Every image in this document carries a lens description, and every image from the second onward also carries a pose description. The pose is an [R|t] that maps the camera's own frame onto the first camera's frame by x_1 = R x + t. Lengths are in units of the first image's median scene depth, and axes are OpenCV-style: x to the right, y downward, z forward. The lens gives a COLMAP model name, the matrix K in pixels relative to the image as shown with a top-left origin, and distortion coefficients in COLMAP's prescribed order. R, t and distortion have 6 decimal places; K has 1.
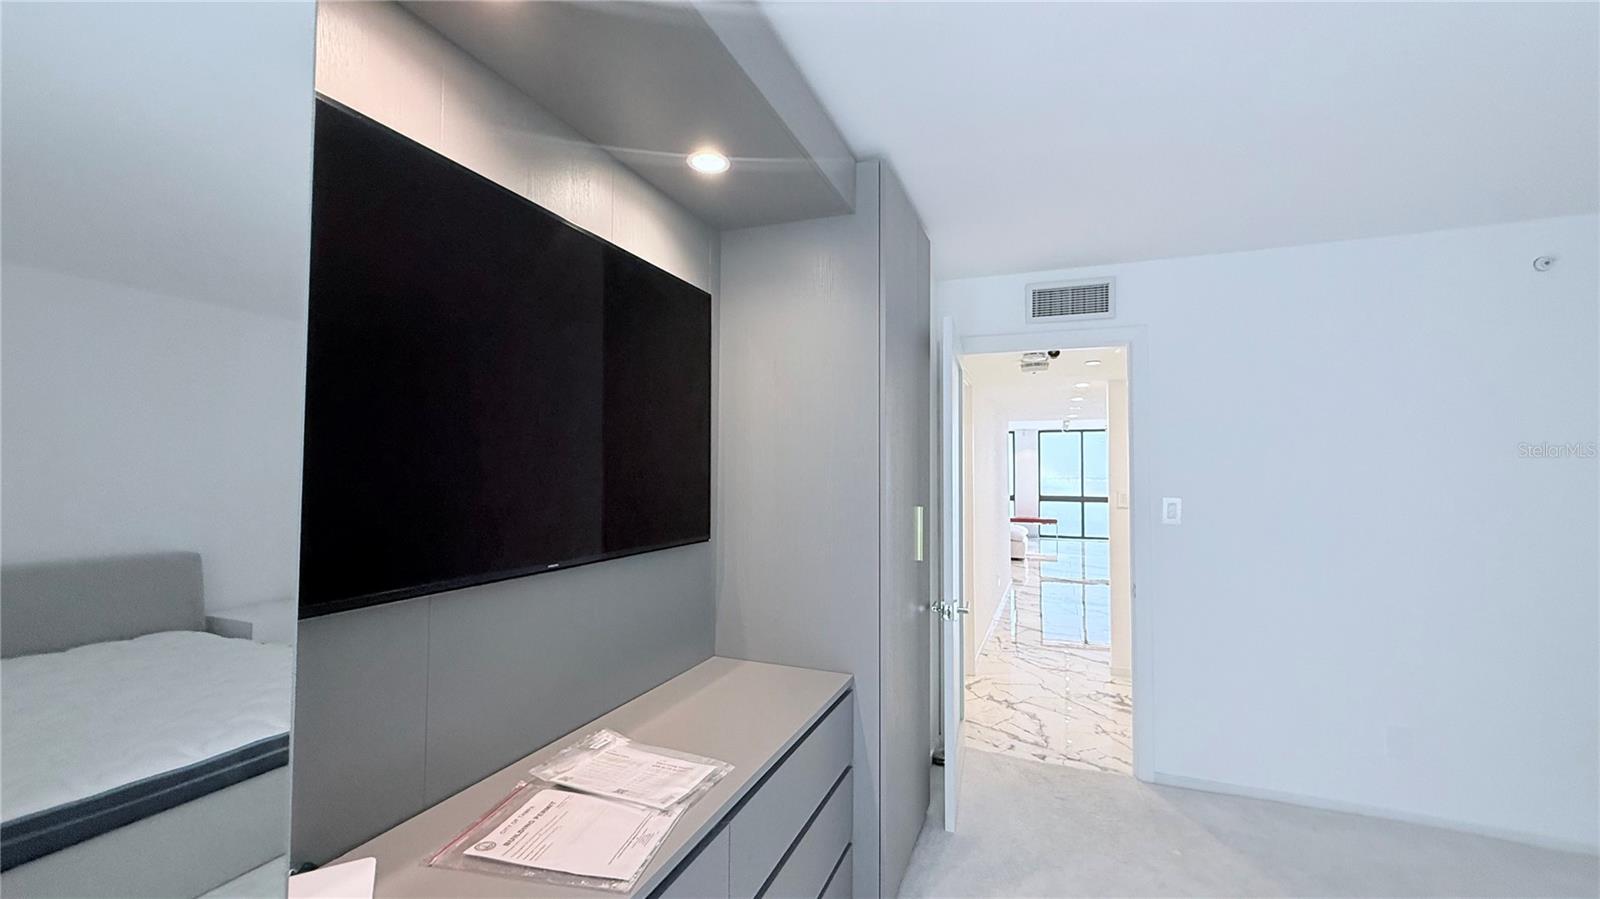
lens RADIAL K [[638.0, 0, 795.2], [0, 638.0, 452.2], [0, 0, 1]] dist [0.001229, -0.000491]
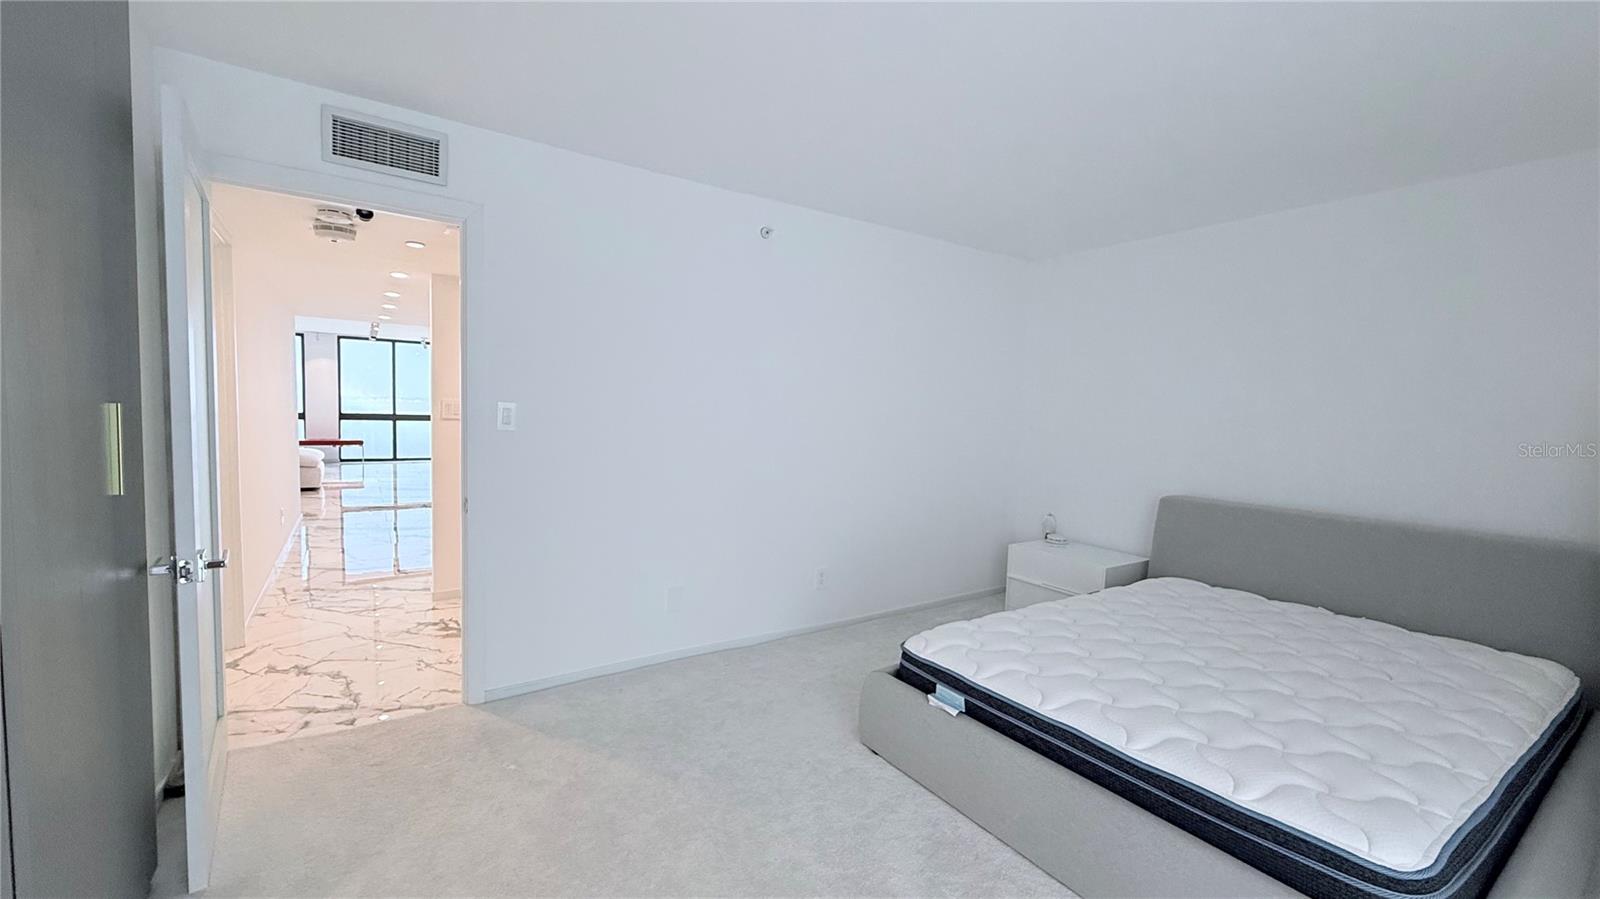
lens RADIAL K [[638.0, 0, 795.1], [0, 638.0, 449.5], [0, 0, 1]] dist [0.001229, -0.000491]
pose [[0.552852, -0.042964, 0.832171, 0.036088], [-0.055833, 0.994516, 0.088438, 0.028252], [-0.831407, -0.095356, 0.547421, 0.110202]]
